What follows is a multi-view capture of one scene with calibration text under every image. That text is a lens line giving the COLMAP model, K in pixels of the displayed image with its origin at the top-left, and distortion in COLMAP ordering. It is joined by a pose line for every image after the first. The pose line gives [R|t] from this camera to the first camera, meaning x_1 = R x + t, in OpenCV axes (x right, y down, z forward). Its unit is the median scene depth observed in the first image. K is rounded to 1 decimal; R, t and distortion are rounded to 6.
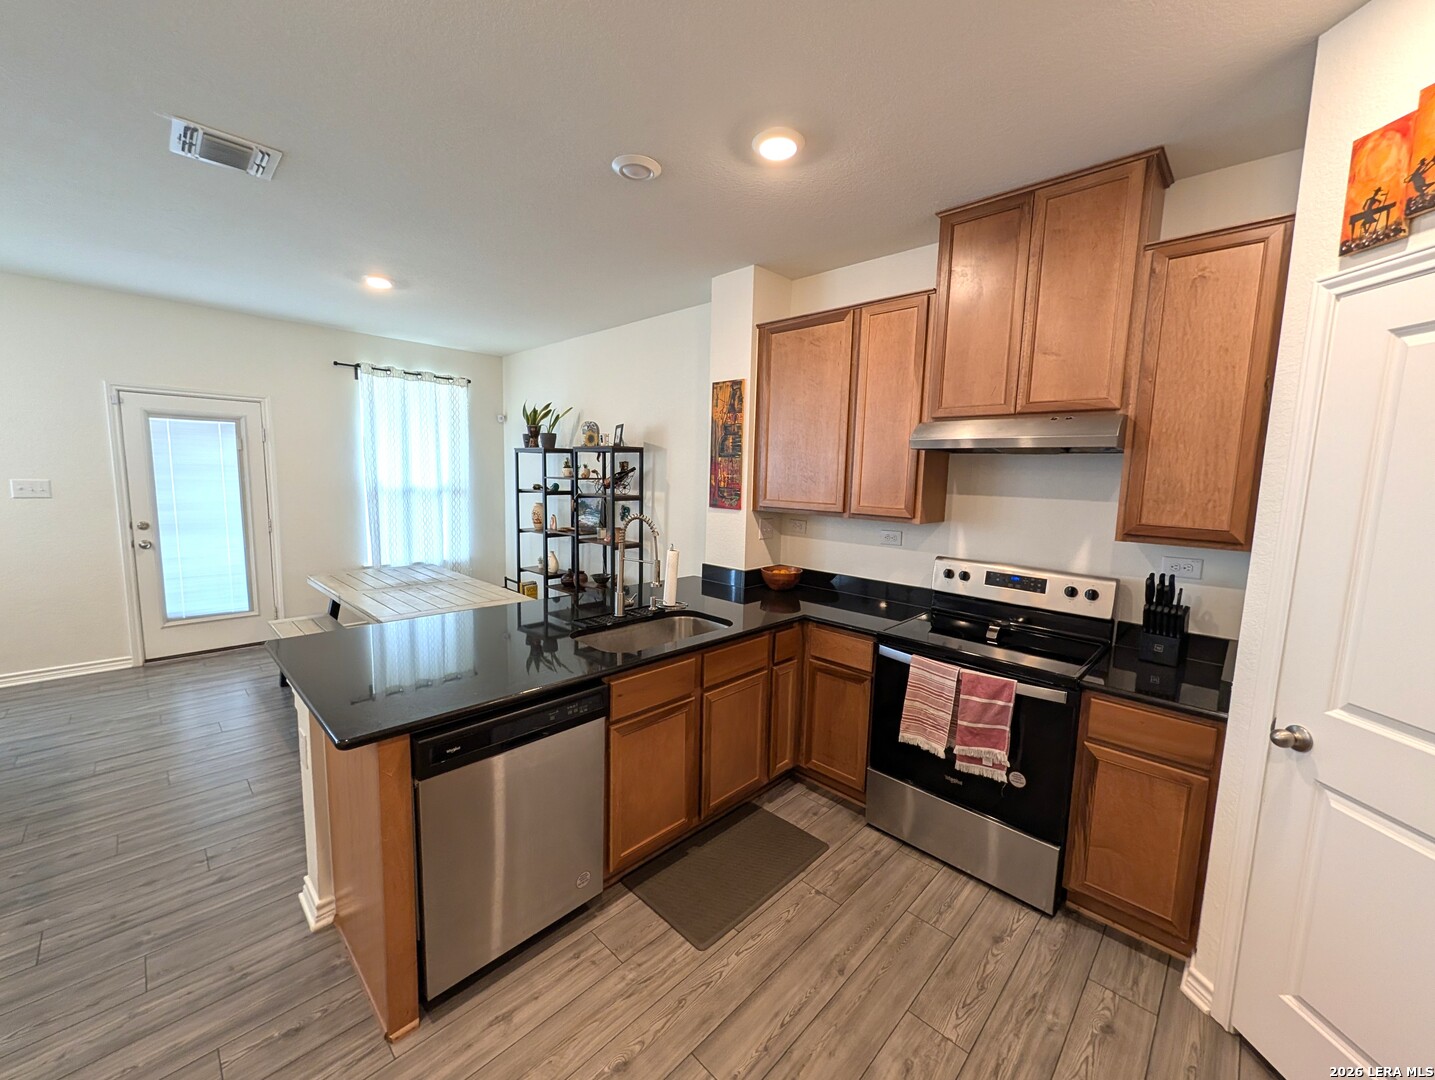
lens RADIAL K [[563.4, 0, 717.5], [0, 563.4, 540.0], [0, 0, 1]] dist [0.000858, 0.000041]
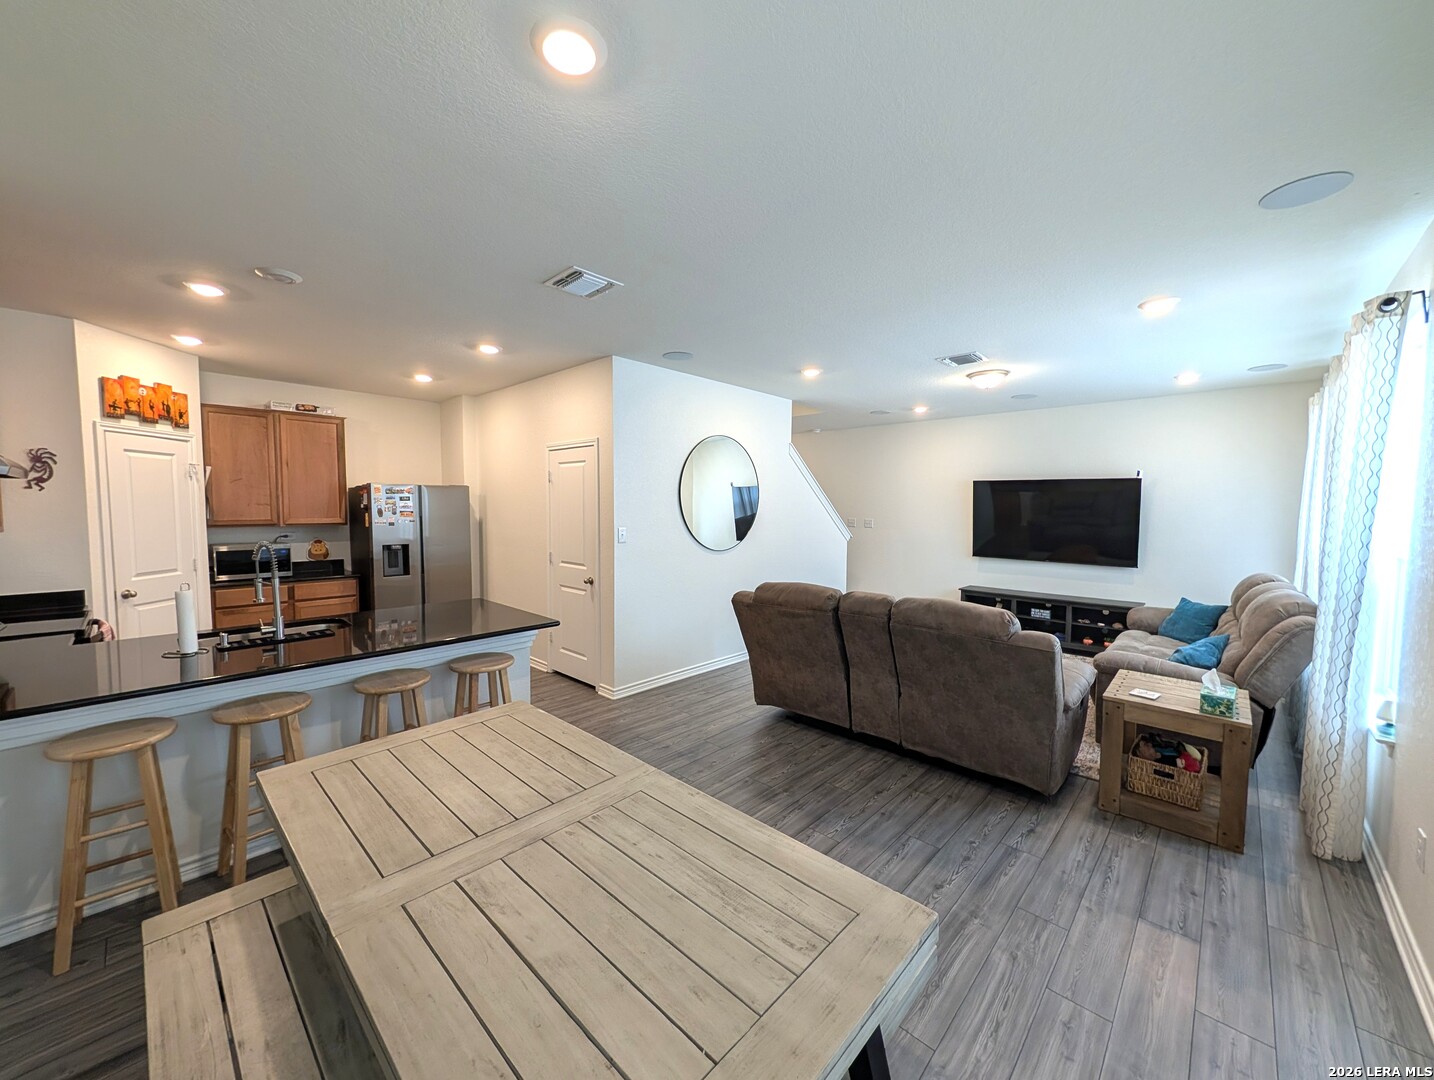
lens RADIAL K [[552.5, 0, 714.5], [0, 552.5, 537.1], [0, 0, 1]] dist [-0.000454, -0.000240]
pose [[-0.999284, -0.036568, -0.009701, -0.750820], [-0.037698, 0.984011, 0.174075, -0.206551], [0.003180, 0.174316, -0.984685, 1.537106]]
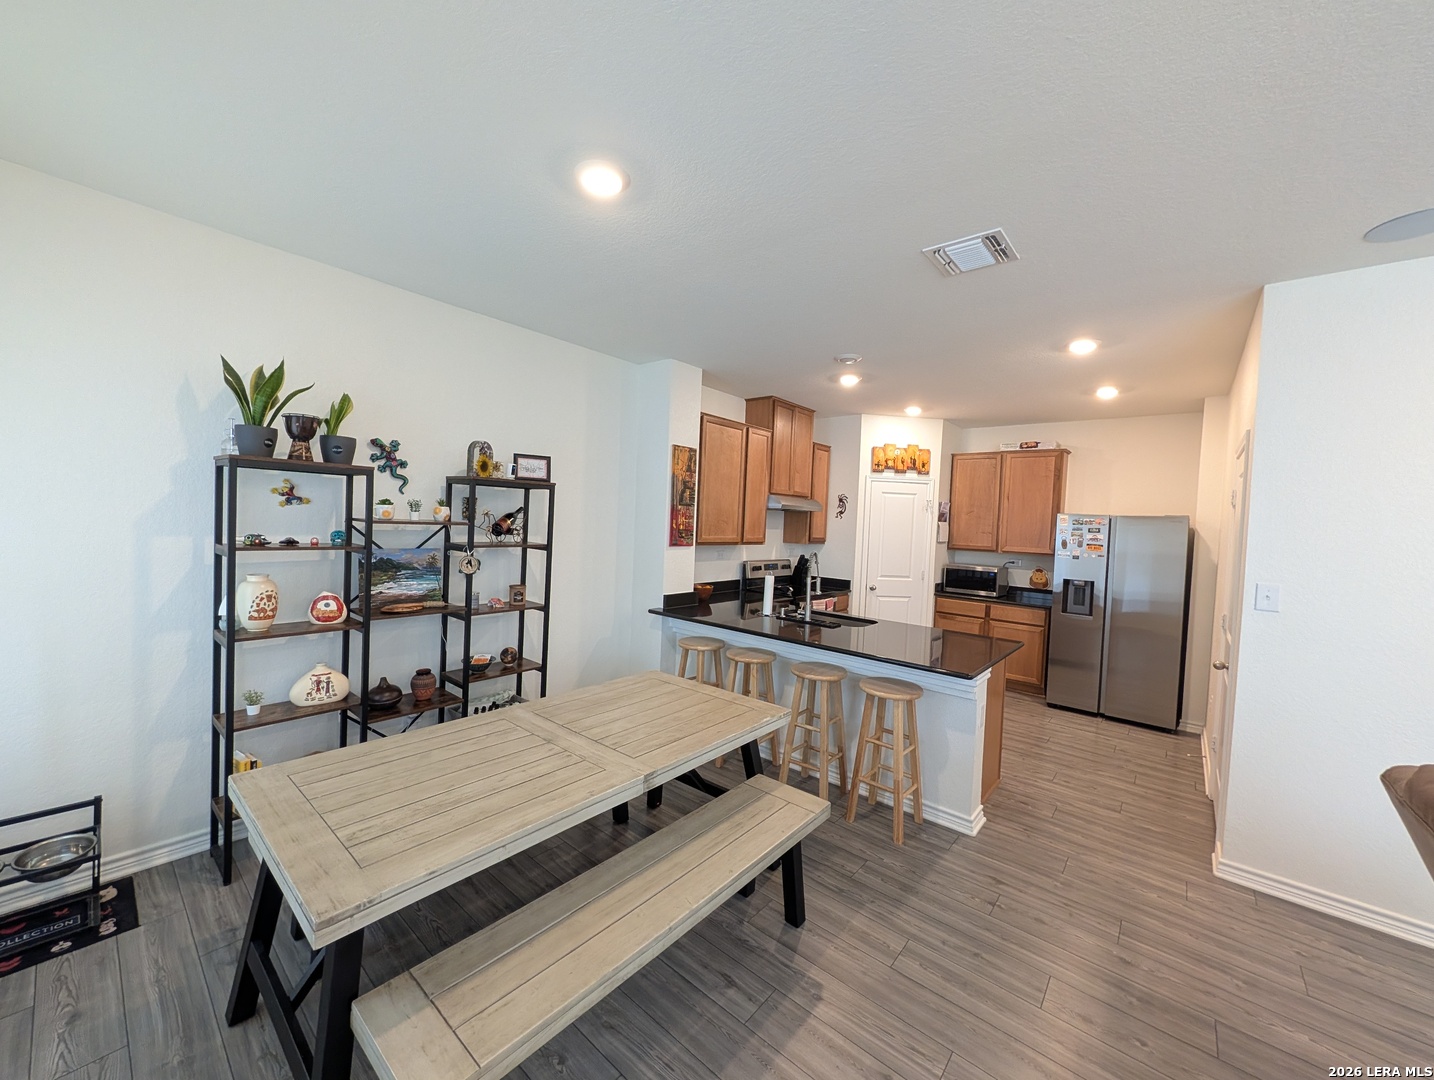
lens RADIAL K [[552.5, 0, 714.5], [0, 552.5, 537.1], [0, 0, 1]] dist [-0.000454, -0.000240]
pose [[-0.059986, -0.063652, 0.996168, -1.228991], [0.072949, 0.995017, 0.067971, -0.156362], [-0.995530, 0.076747, -0.055044, 1.005207]]
